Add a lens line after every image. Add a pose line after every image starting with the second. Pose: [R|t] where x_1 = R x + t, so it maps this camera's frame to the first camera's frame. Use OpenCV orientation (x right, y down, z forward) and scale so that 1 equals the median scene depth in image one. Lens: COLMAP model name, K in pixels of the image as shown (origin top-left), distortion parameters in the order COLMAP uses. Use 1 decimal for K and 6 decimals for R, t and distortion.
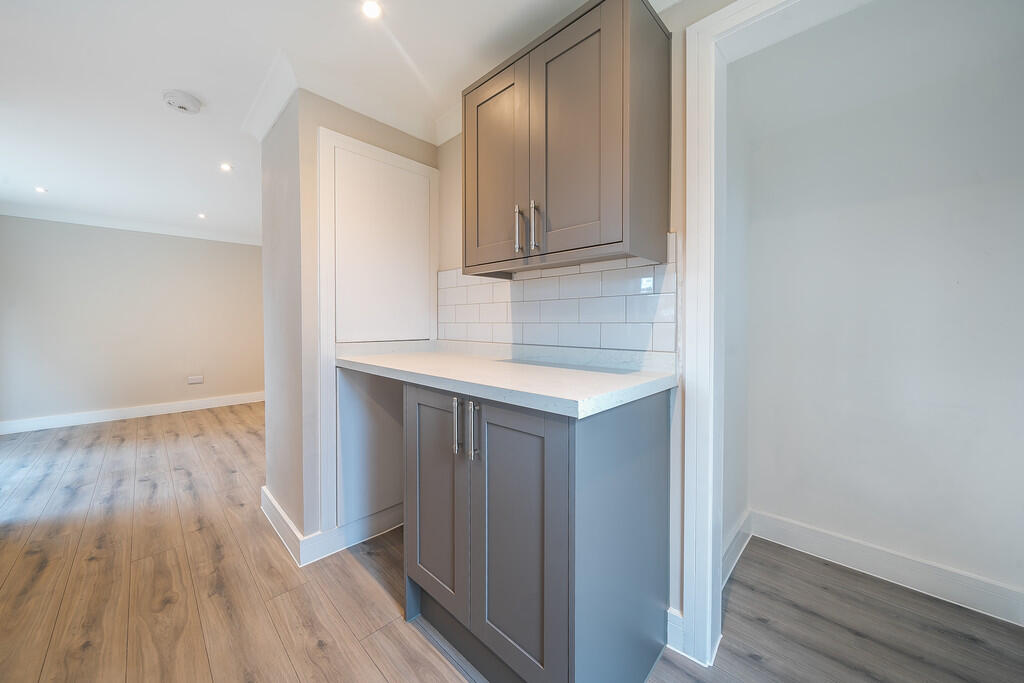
lens RADIAL K [[360.9, 0, 489.0], [0, 360.9, 324.9], [0, 0, 1]] dist [0.001114, 0.000159]
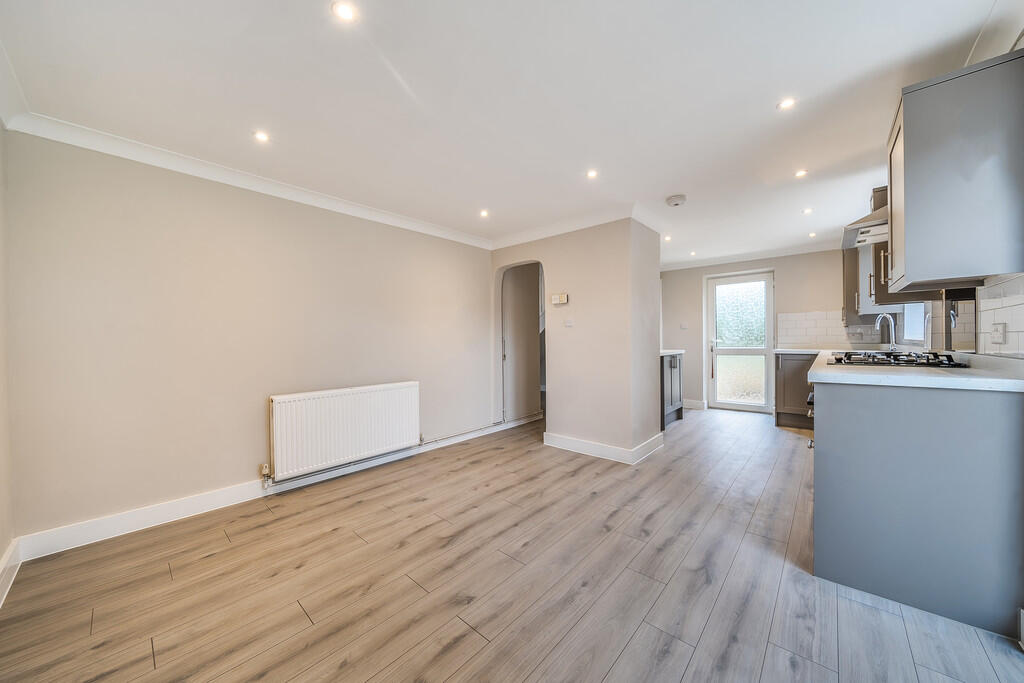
lens RADIAL K [[357.5, 0, 512.0], [0, 357.5, 341.5], [0, 0, 1]] dist [0.000195, -0.000007]
pose [[-0.075412, -0.002379, 0.997150, -2.434752], [0.017603, 0.999838, 0.003716, -0.006558], [-0.996997, 0.017833, -0.075358, 1.903637]]
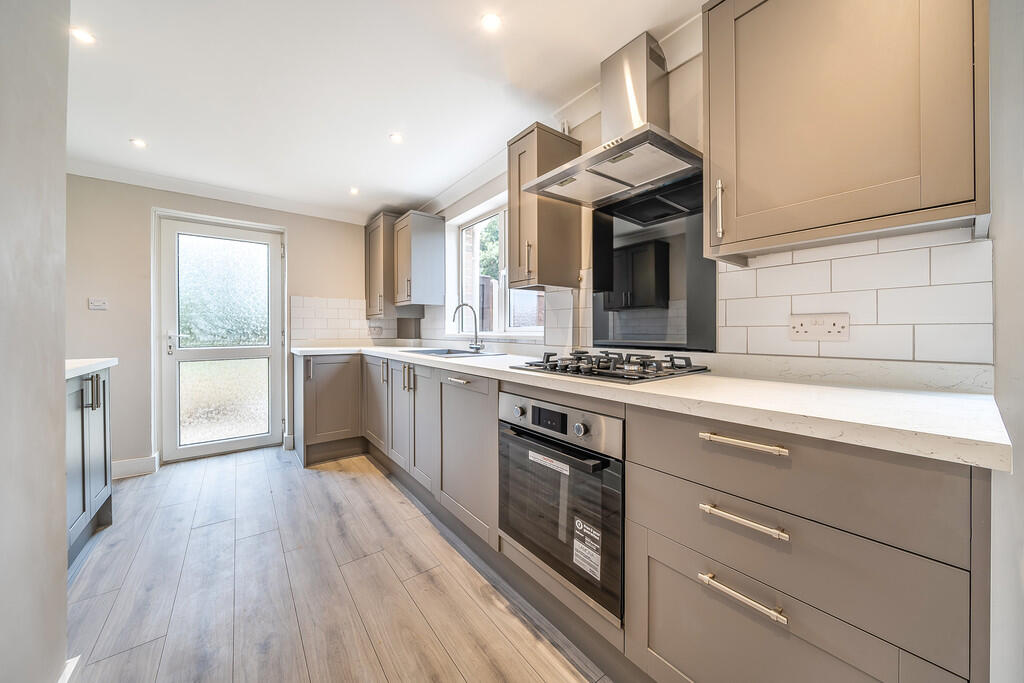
lens RADIAL K [[357.1, 0, 511.4], [0, 357.1, 332.6], [0, 0, 1]] dist [-0.000532, -0.000053]
pose [[-0.993359, 0.000247, 0.115052, -1.246209], [0.001487, 0.999942, 0.010698, -0.000582], [-0.115042, 0.010798, -0.993302, 1.400020]]
